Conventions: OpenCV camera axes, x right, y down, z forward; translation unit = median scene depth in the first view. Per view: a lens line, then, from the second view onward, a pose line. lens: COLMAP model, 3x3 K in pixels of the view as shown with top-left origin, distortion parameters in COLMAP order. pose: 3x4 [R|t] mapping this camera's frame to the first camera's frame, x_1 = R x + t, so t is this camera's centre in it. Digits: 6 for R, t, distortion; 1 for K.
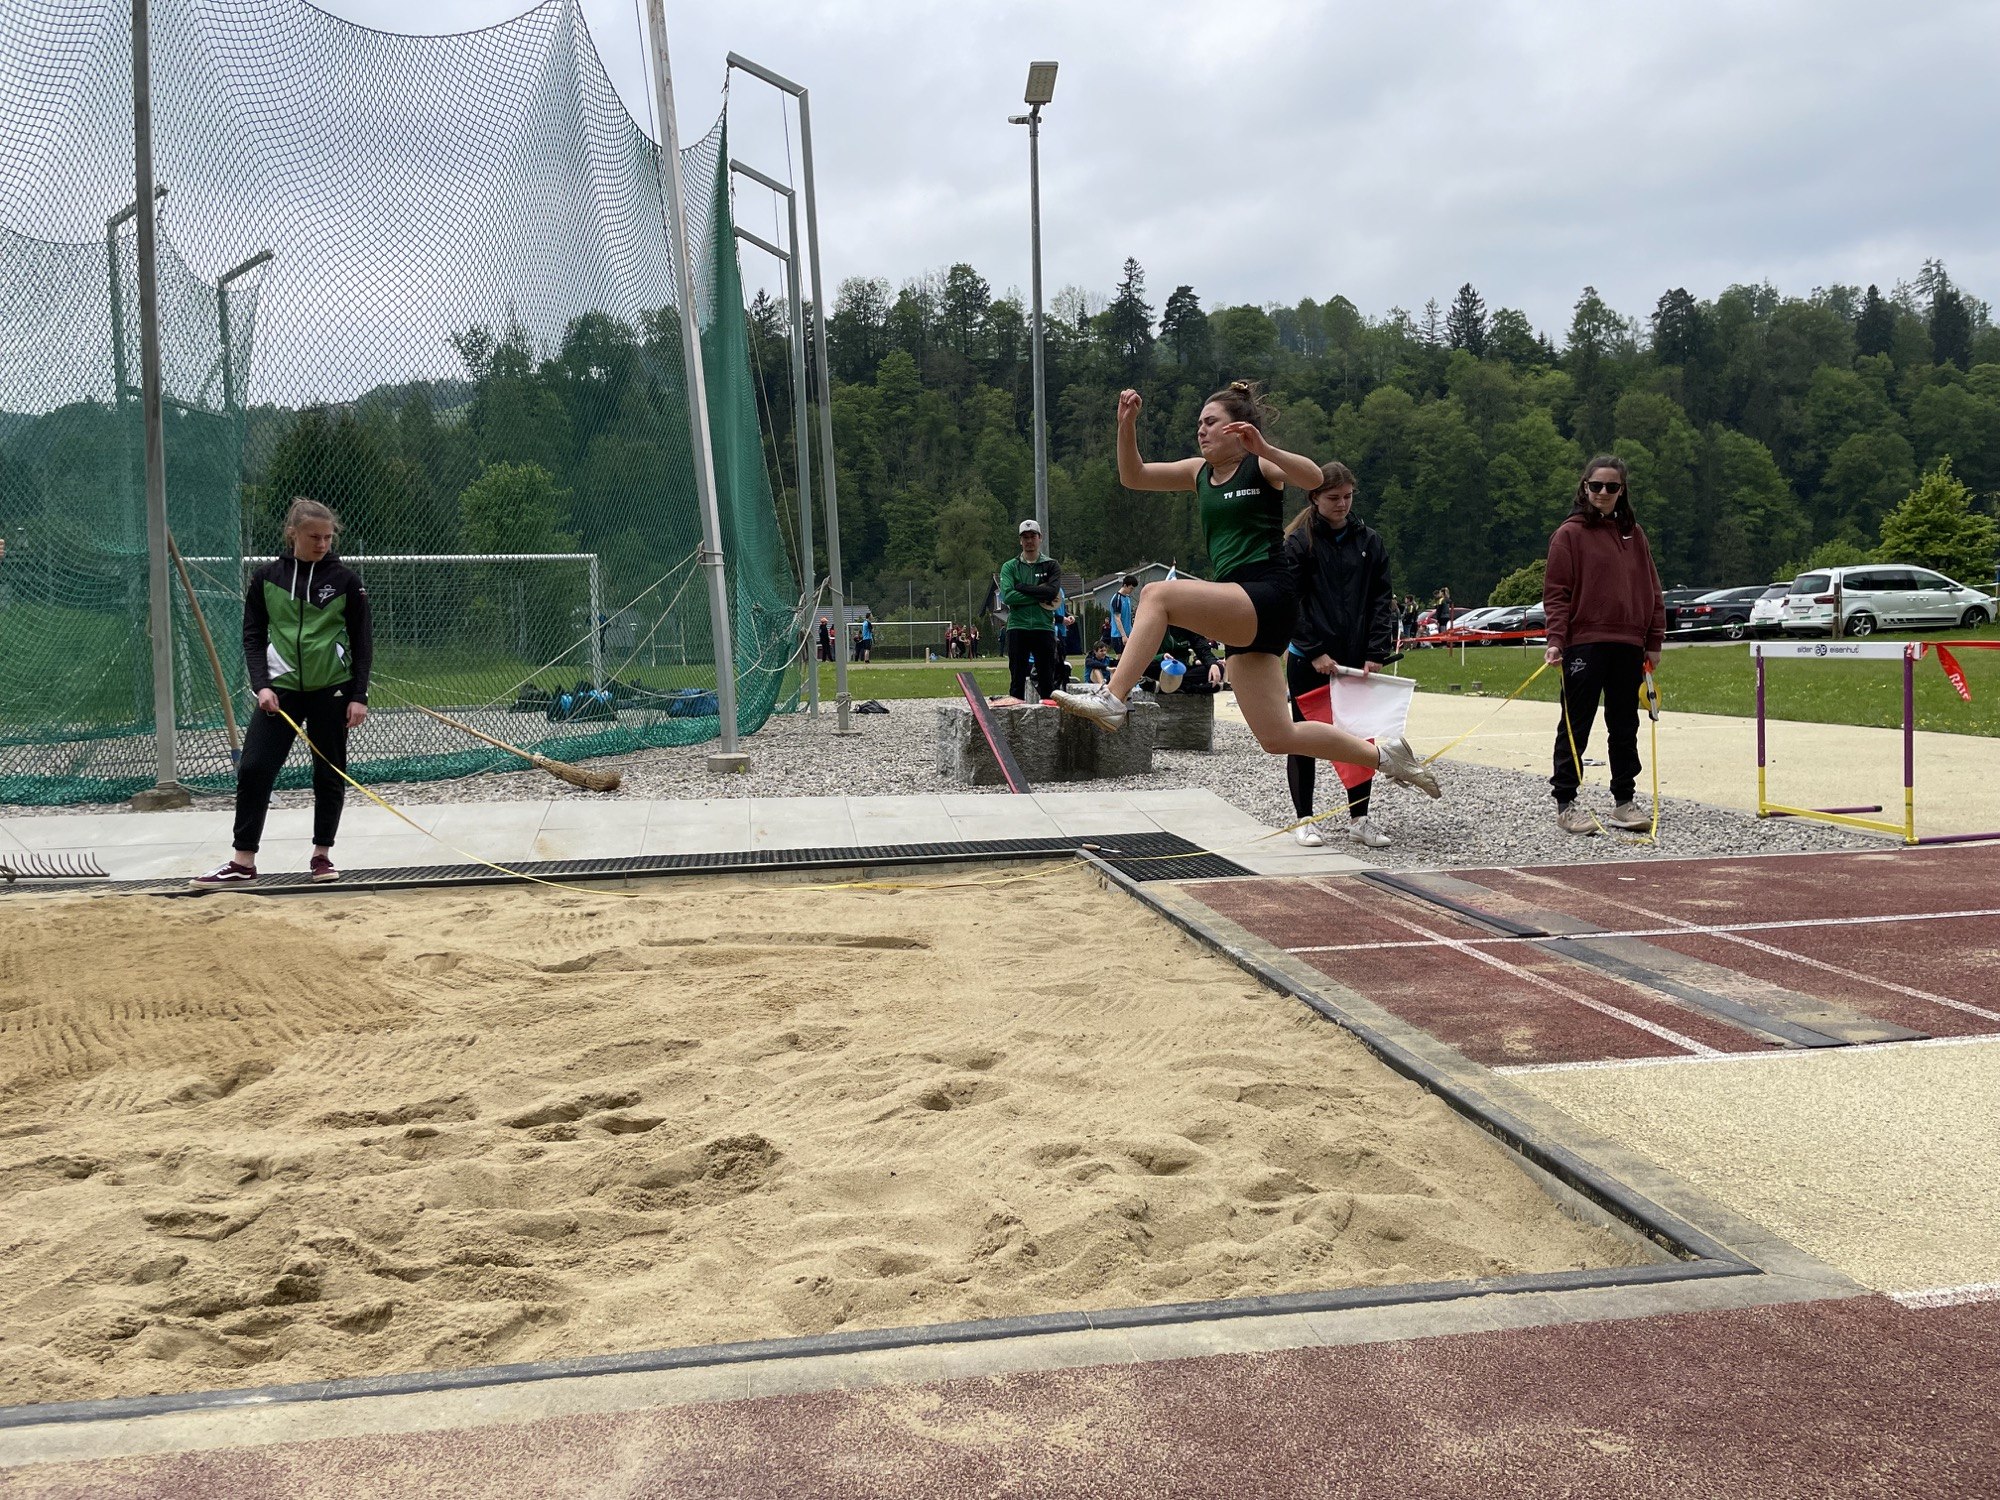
lens RADIAL K [[1509.2, 0, 987.3], [0, 1509.2, 732.4], [0, 0, 1]] dist [0.093219, -0.127841]
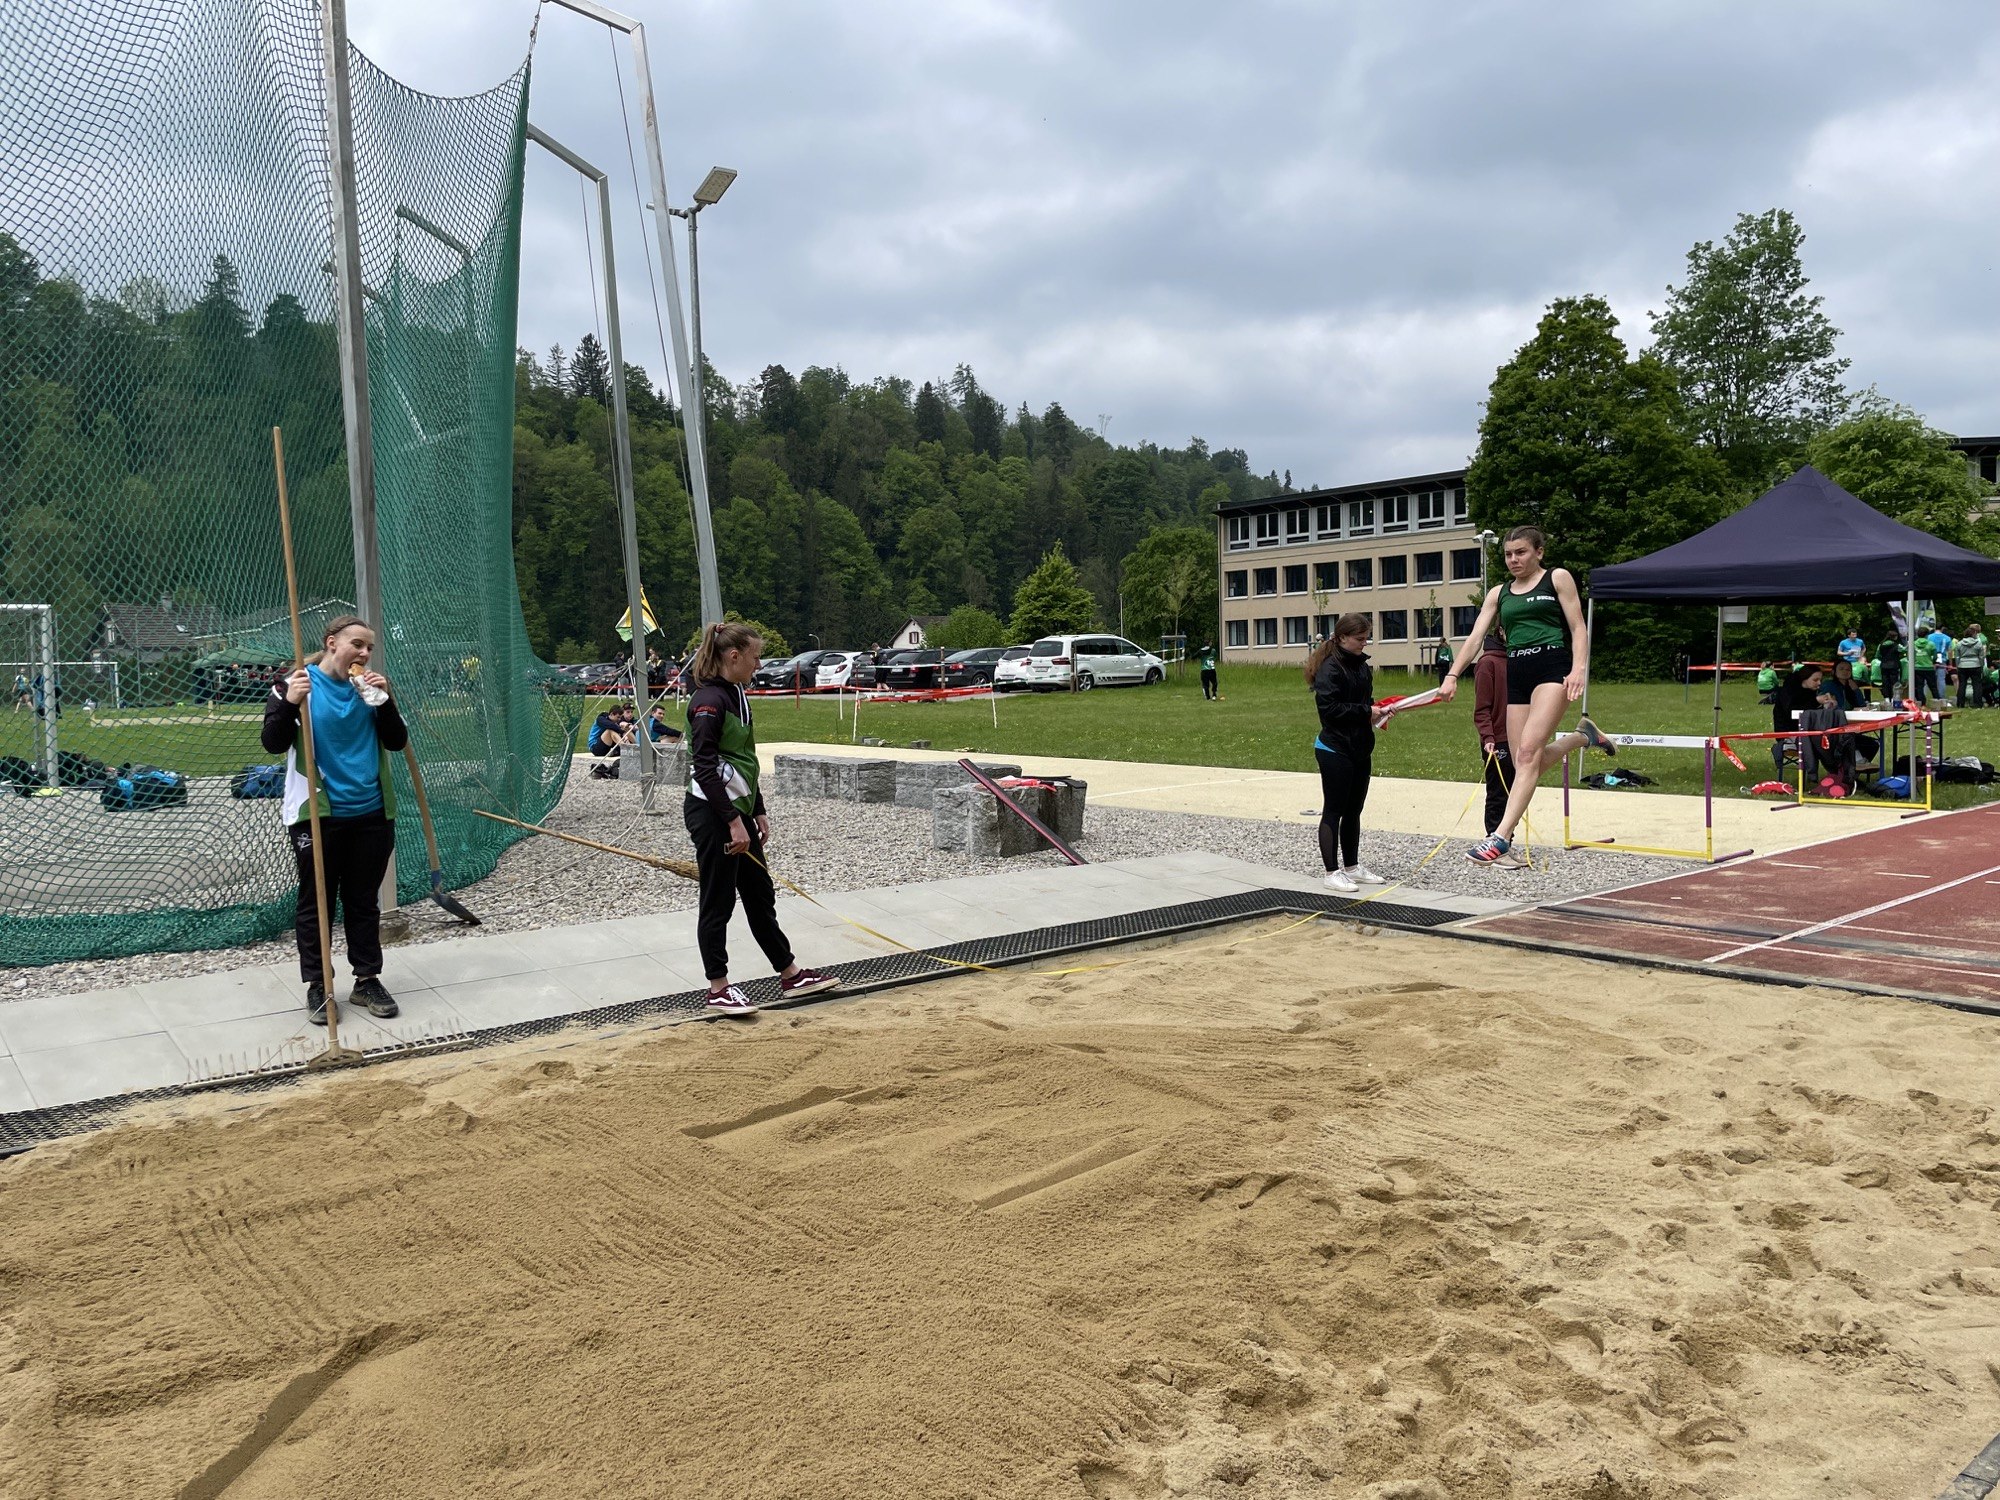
lens RADIAL K [[1509.2, 0, 987.3], [0, 1509.2, 732.4], [0, 0, 1]] dist [0.093219, -0.127841]
pose [[0.843081, -0.015496, 0.537564, -1.510380], [0.029177, 0.999431, -0.016950, -0.094573], [-0.536995, 0.029975, 0.843053, 0.042150]]
